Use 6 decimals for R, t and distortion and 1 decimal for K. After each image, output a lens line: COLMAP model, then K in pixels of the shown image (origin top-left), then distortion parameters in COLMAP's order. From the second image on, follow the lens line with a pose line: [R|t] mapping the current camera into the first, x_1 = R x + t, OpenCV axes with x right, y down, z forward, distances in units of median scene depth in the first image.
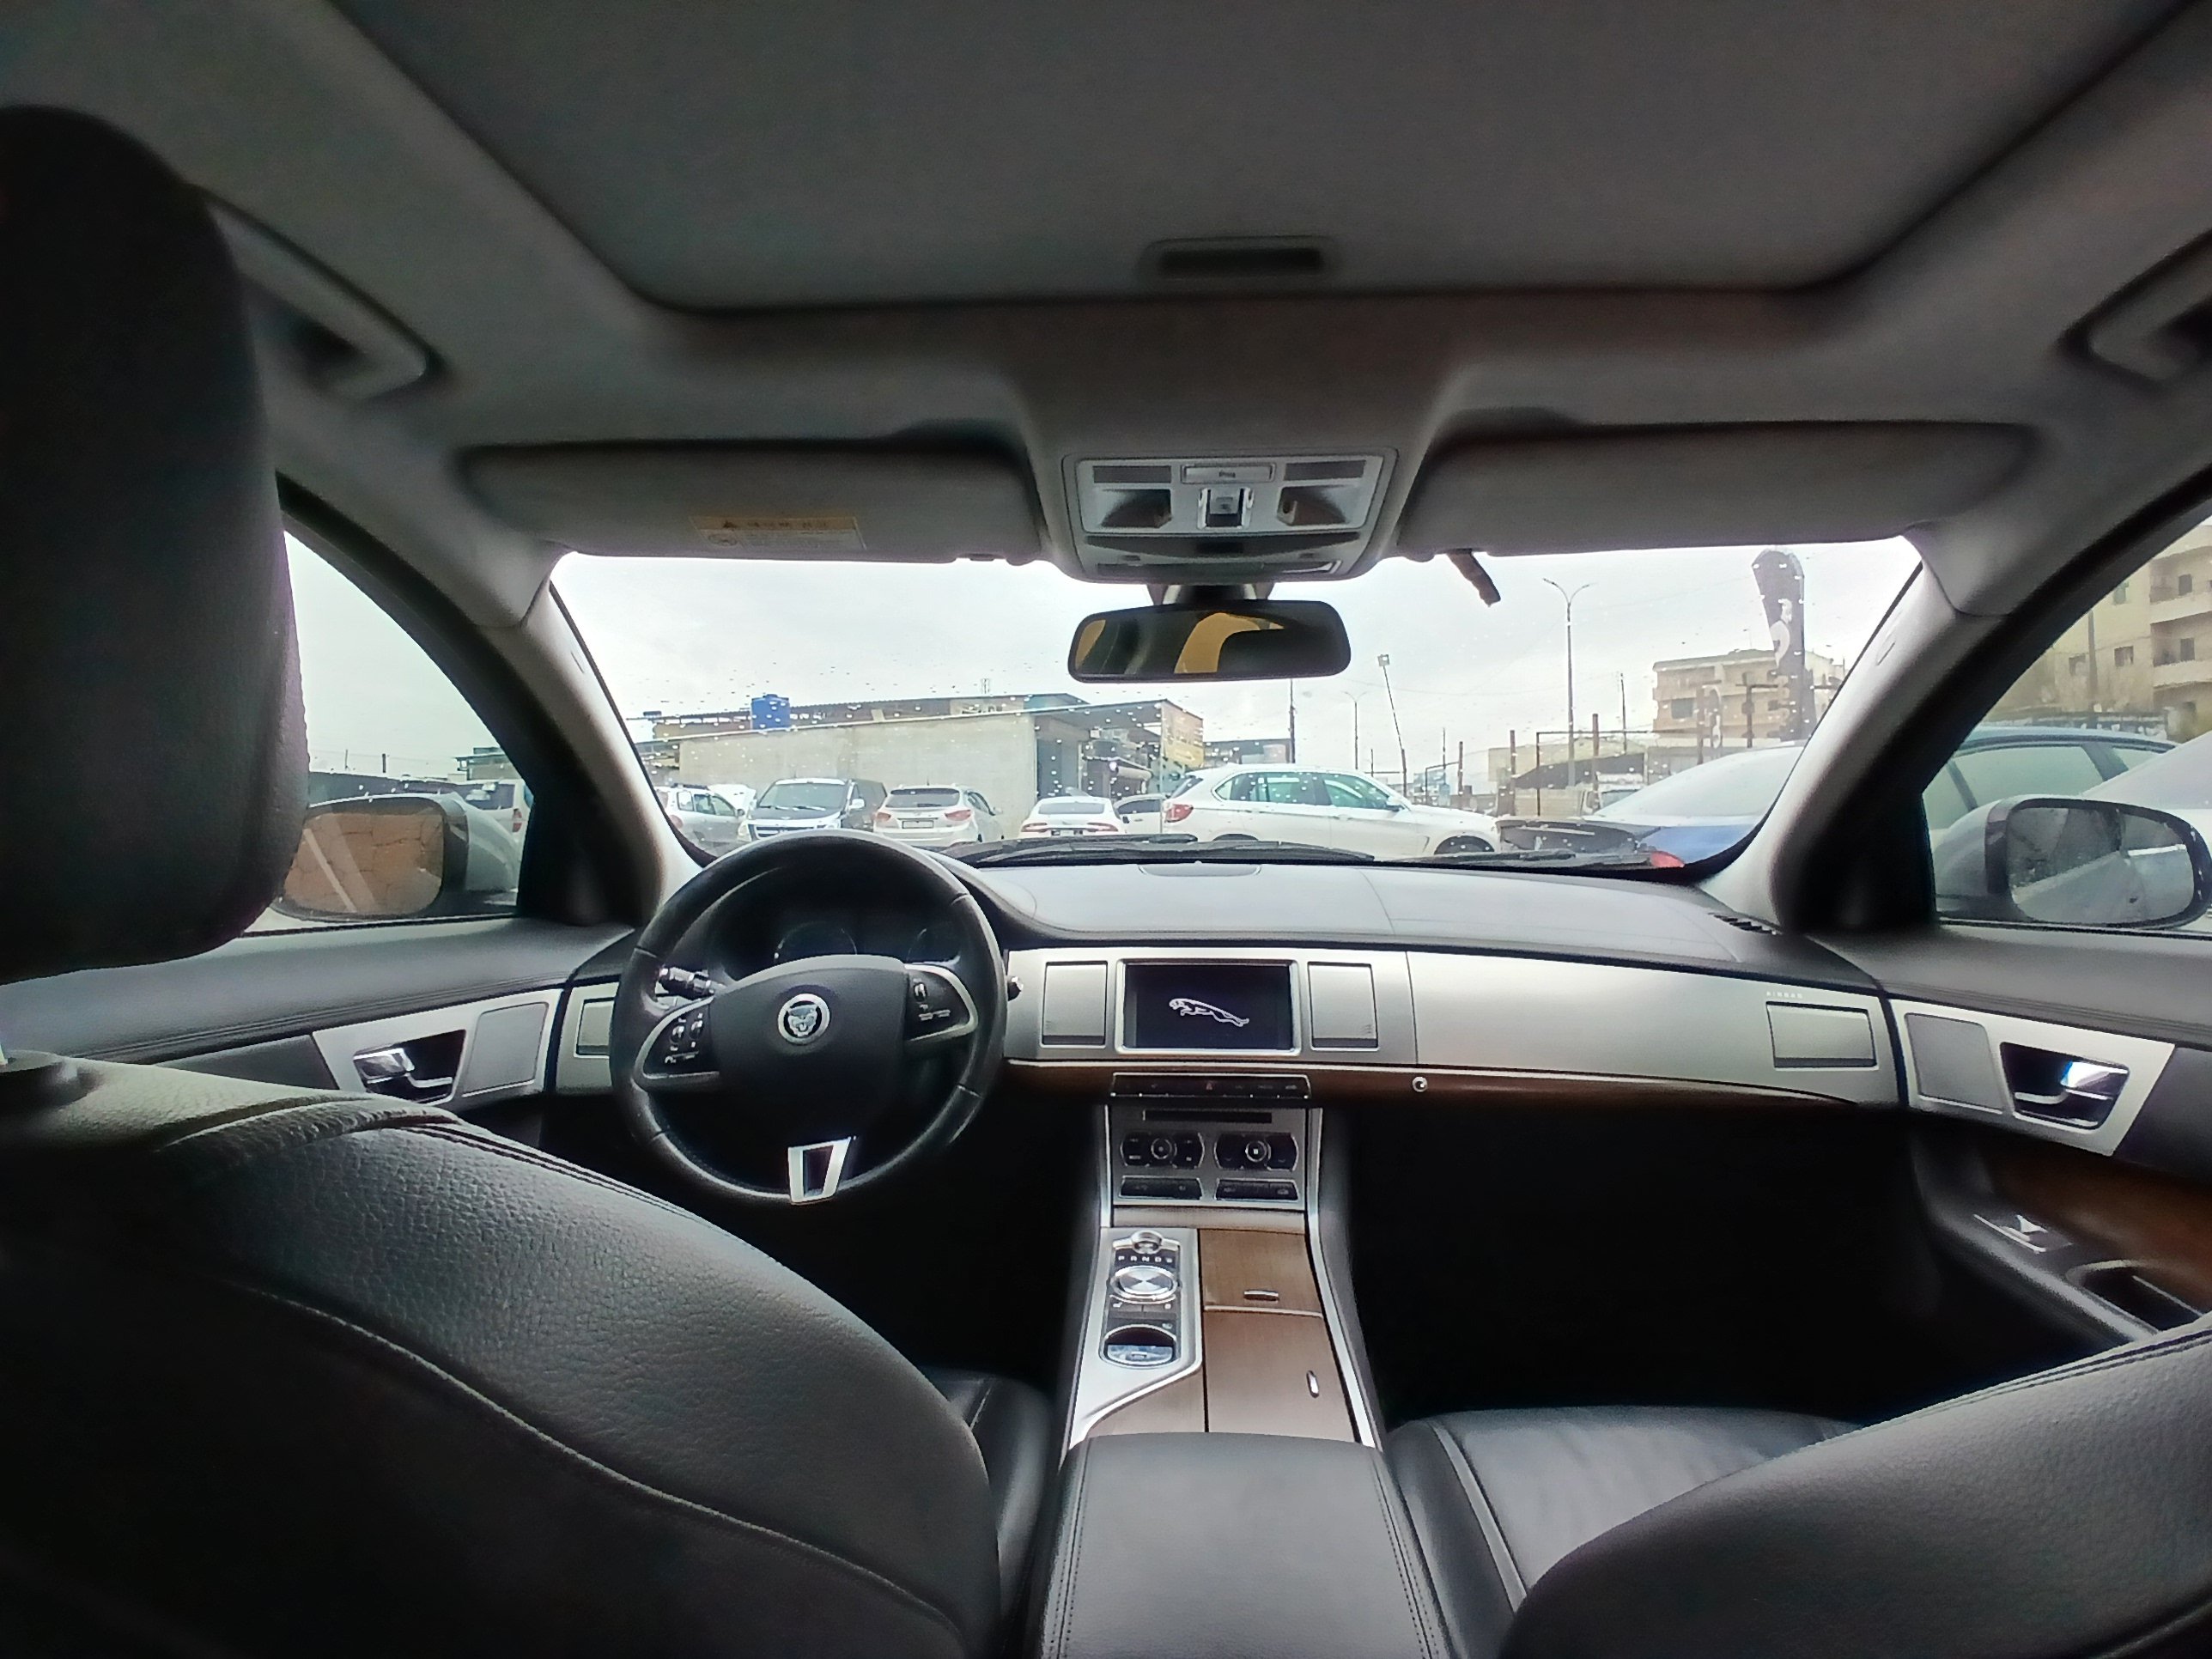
lens RADIAL K [[1094.6, 0, 1111.5], [0, 1094.6, 834.2], [0, 0, 1]] dist [0.005275, -0.044631]
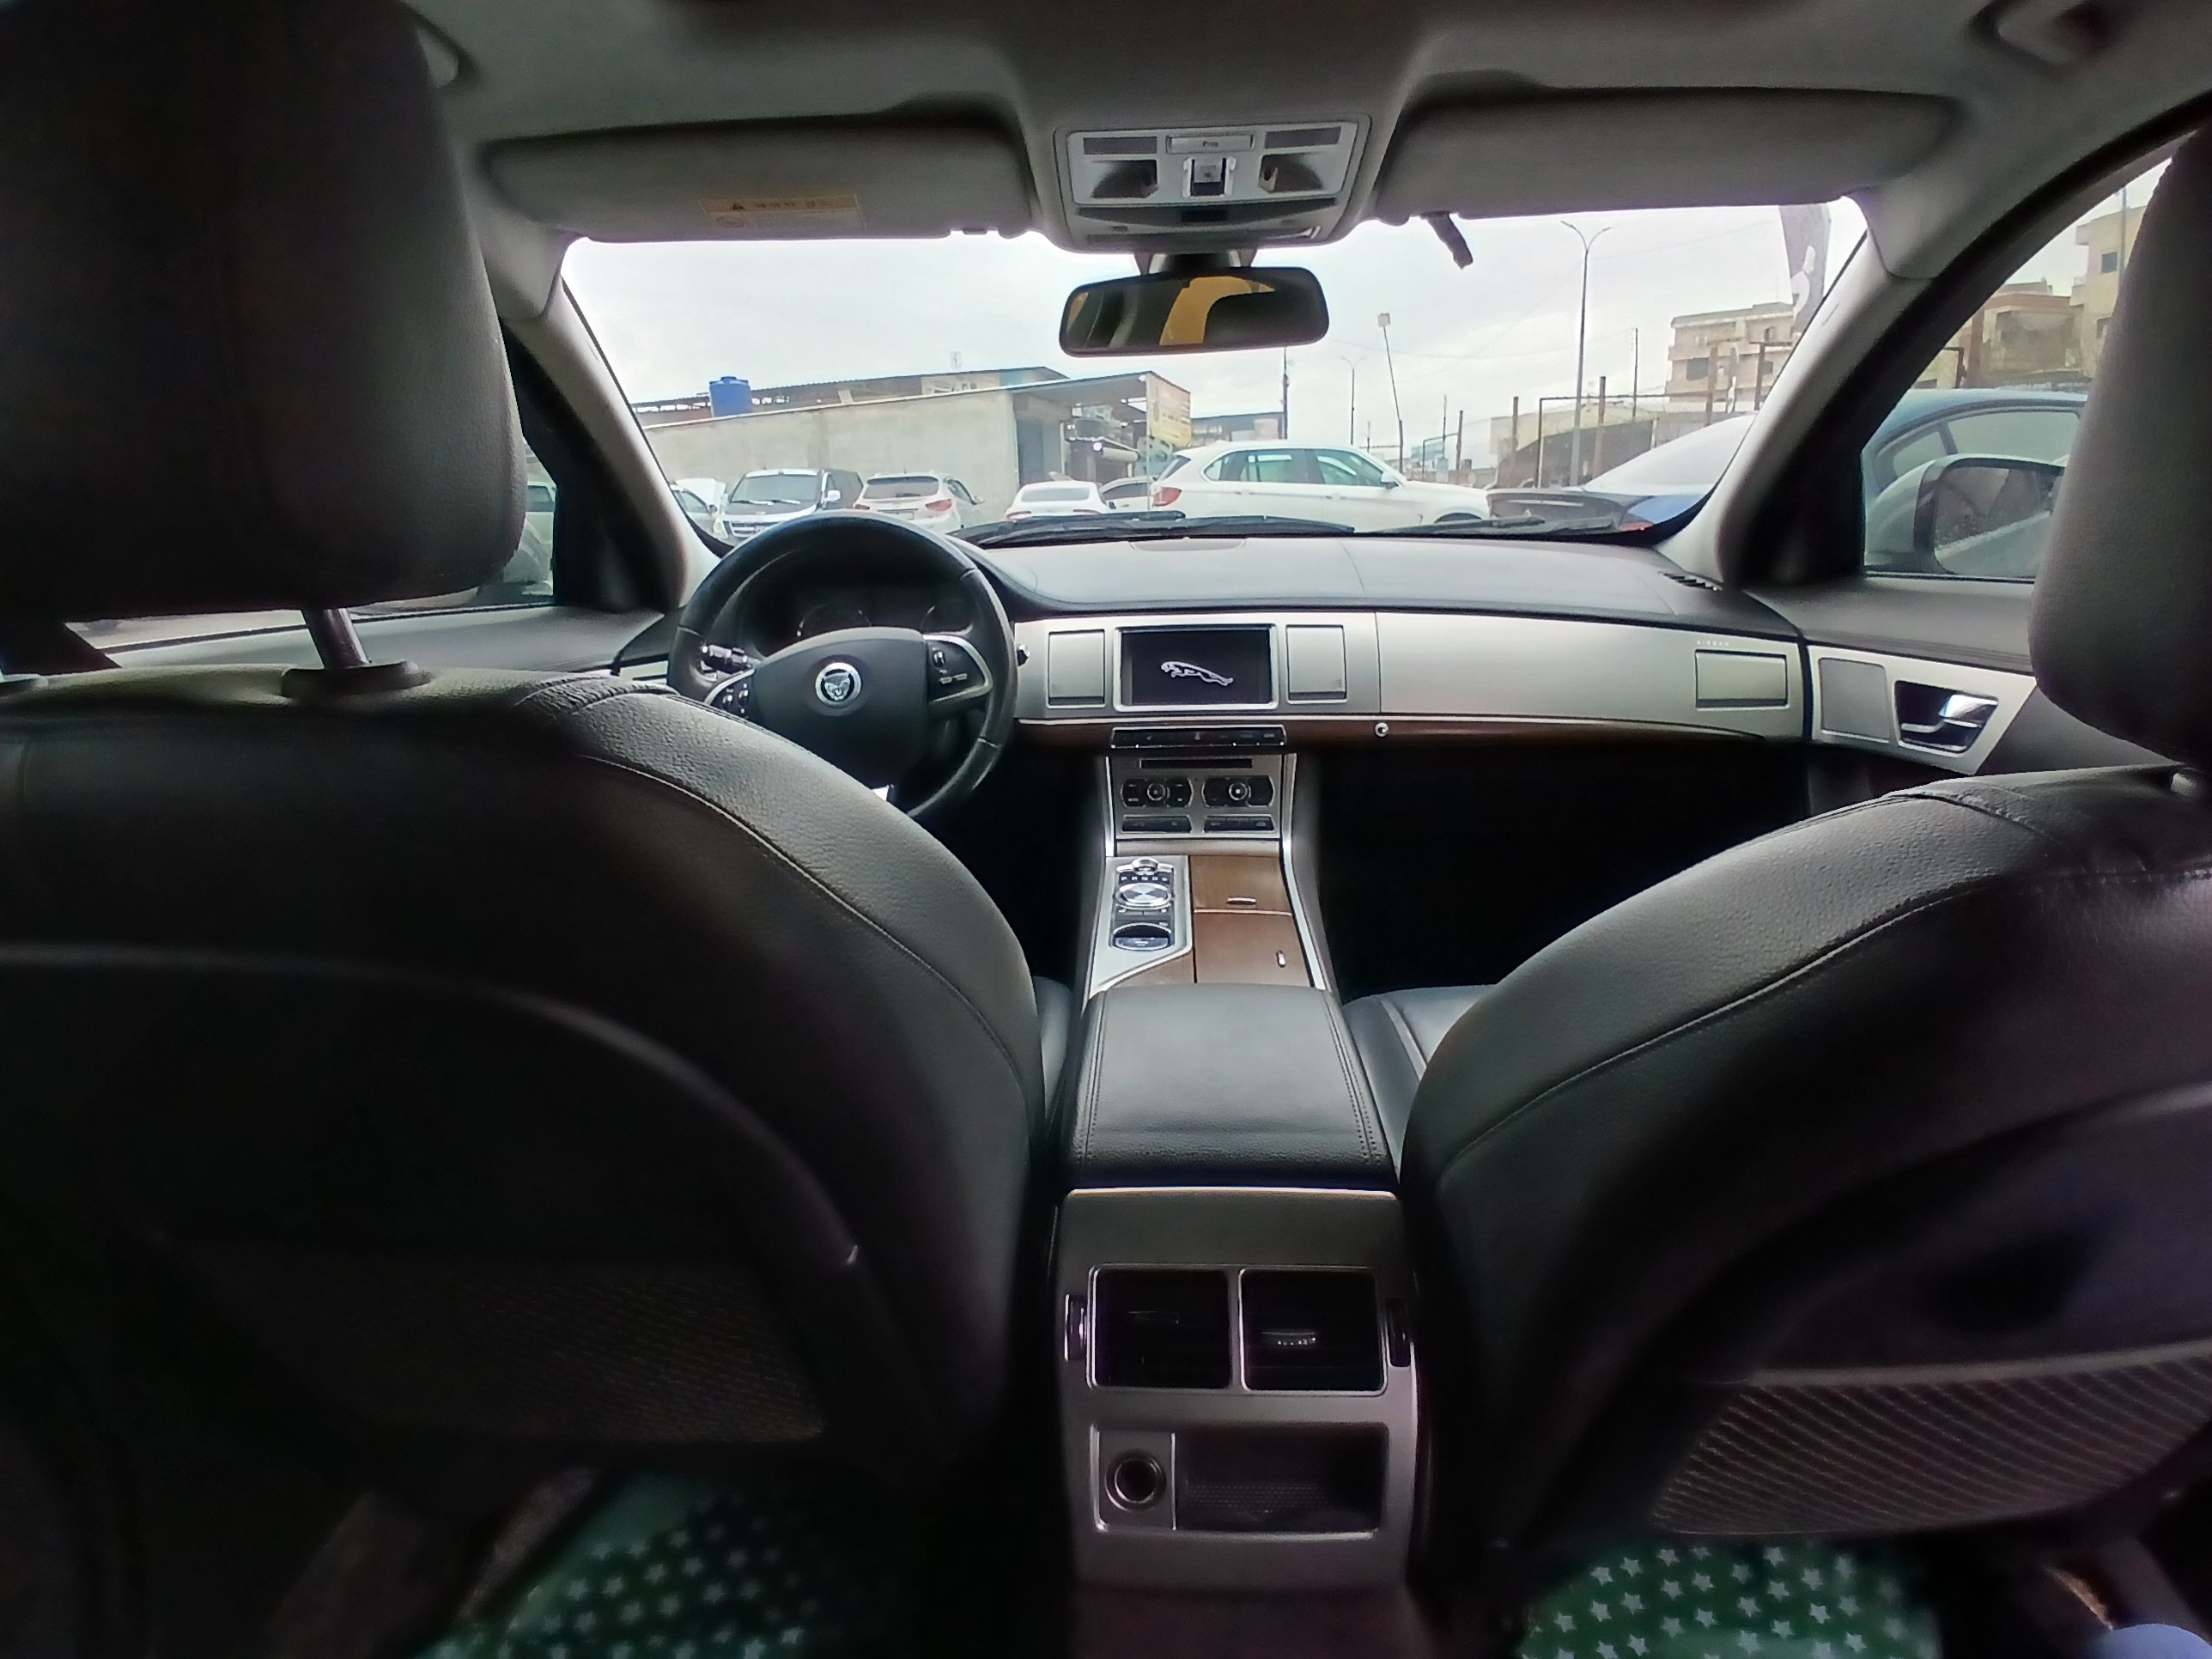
lens RADIAL K [[1094.6, 0, 1111.5], [0, 1094.6, 834.2], [0, 0, 1]] dist [0.005275, -0.044631]
pose [[0.999574, -0.028734, 0.005193, -0.008738], [0.026212, 0.961367, 0.274018, 0.013530], [-0.012866, -0.273765, 0.961711, -0.119576]]
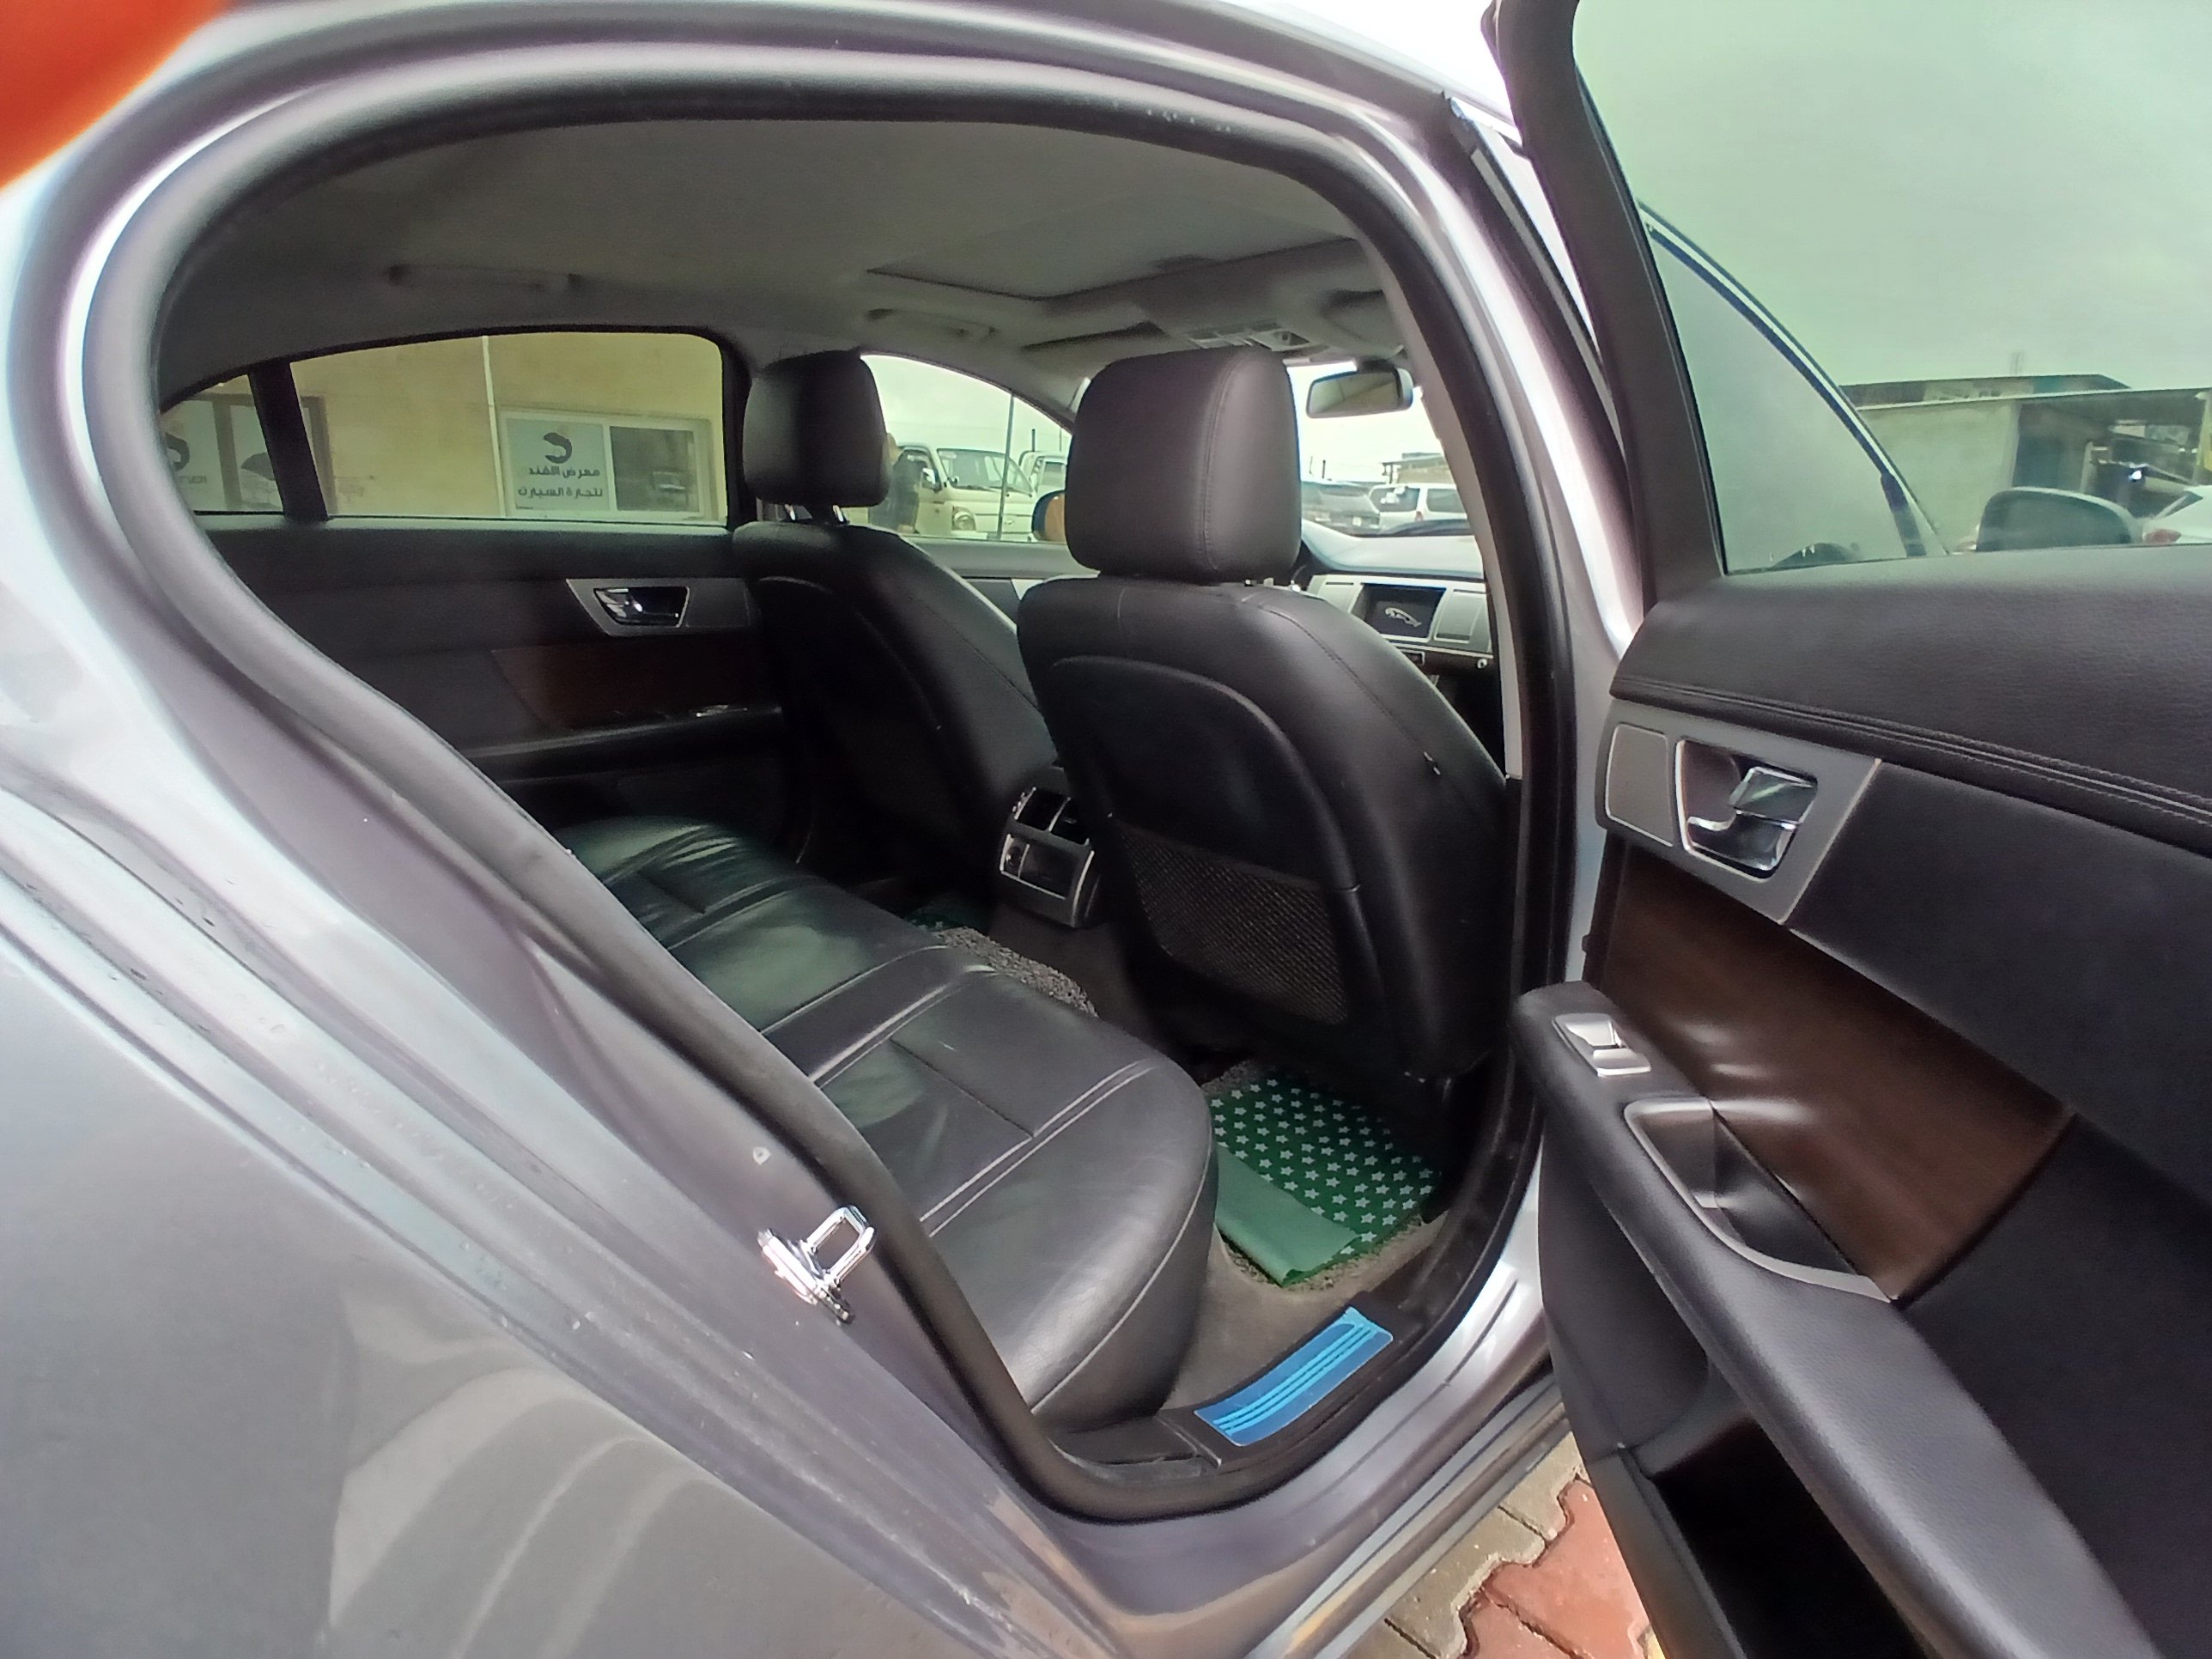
lens RADIAL K [[1094.6, 0, 1111.5], [0, 1094.6, 834.2], [0, 0, 1]] dist [0.005275, -0.044631]
pose [[0.713001, 0.208941, -0.669308, 1.024501], [-0.029181, 0.962584, 0.269409, 0.044793], [0.700555, -0.172558, 0.692420, -0.580564]]
